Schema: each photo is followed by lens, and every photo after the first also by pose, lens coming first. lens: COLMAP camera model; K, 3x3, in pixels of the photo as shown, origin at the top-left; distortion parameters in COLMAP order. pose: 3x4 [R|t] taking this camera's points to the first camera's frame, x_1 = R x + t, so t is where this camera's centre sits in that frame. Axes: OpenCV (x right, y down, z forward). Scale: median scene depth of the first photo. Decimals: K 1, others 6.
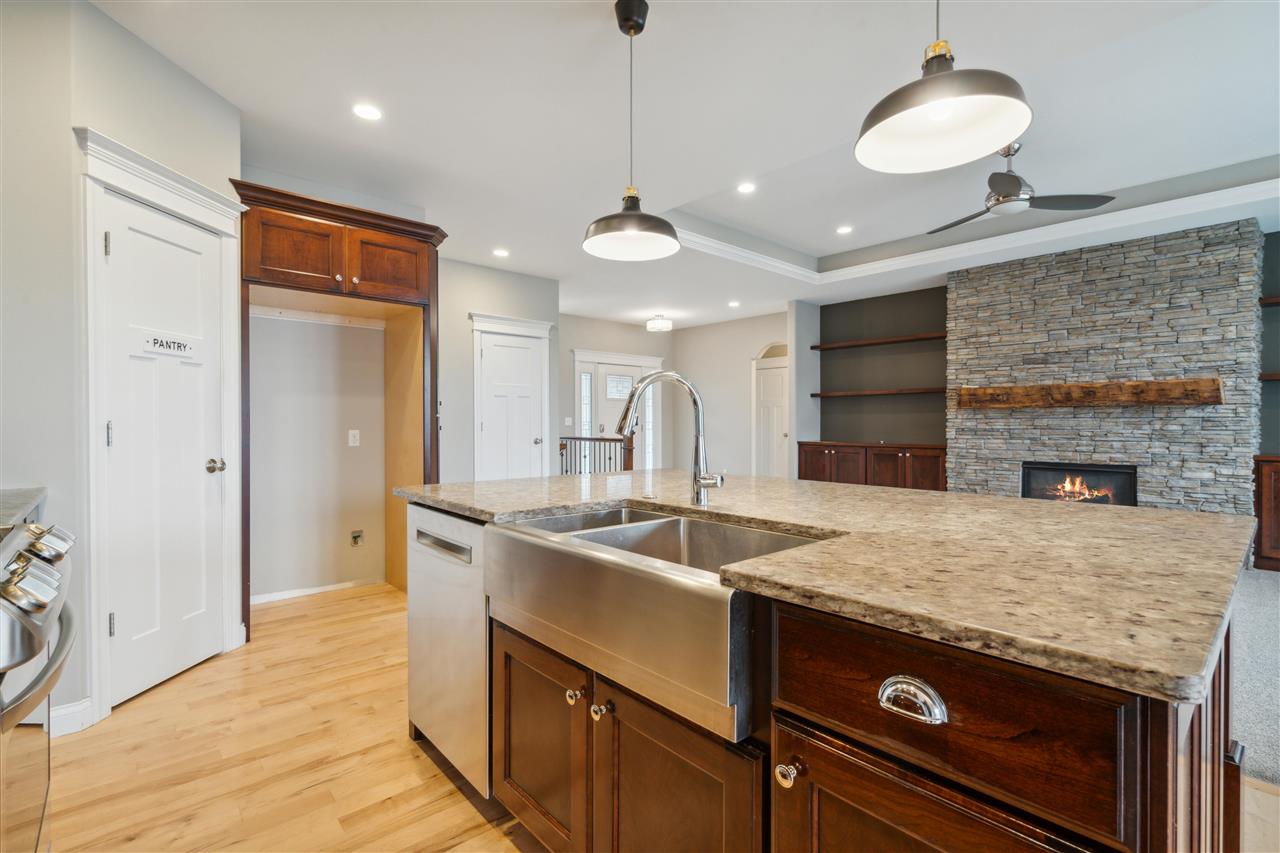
lens RADIAL K [[581.7, 0, 641.9], [0, 581.7, 428.3], [0, 0, 1]] dist [0.000578, -0.000069]
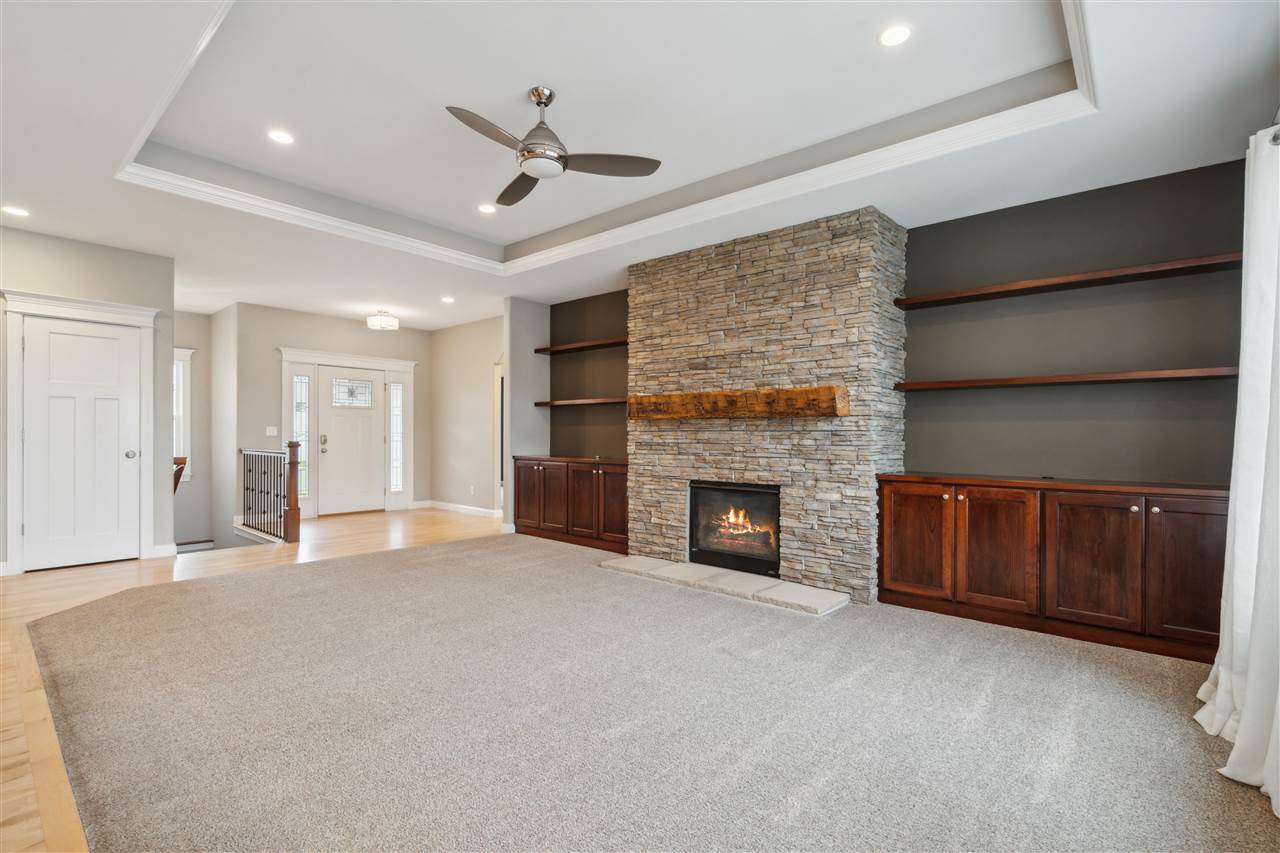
lens RADIAL K [[584.4, 0, 637.4], [0, 584.4, 432.6], [0, 0, 1]] dist [-0.000379, 0.000394]
pose [[0.992668, 0.007528, 0.120640, 0.510238], [-0.005750, 0.999870, -0.015079, -0.000863], [-0.120738, 0.014275, 0.992582, 0.141997]]
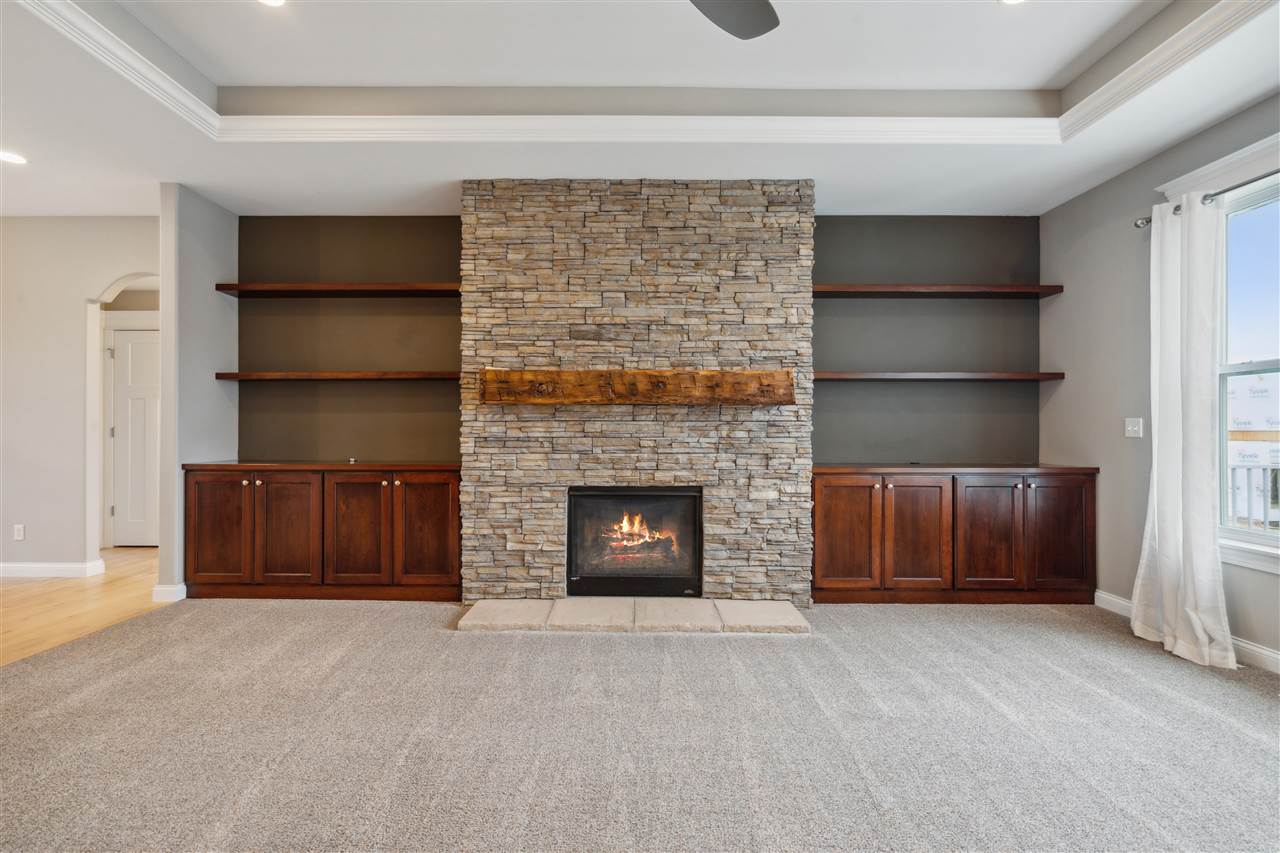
lens RADIAL K [[588.9, 0, 635.4], [0, 588.9, 425.1], [0, 0, 1]] dist [-0.002572, 0.000431]
pose [[0.677719, 0.006704, 0.735290, 0.233863], [0.005799, 0.999879, -0.014462, -0.002669], [-0.735298, 0.014065, 0.677598, 0.536012]]
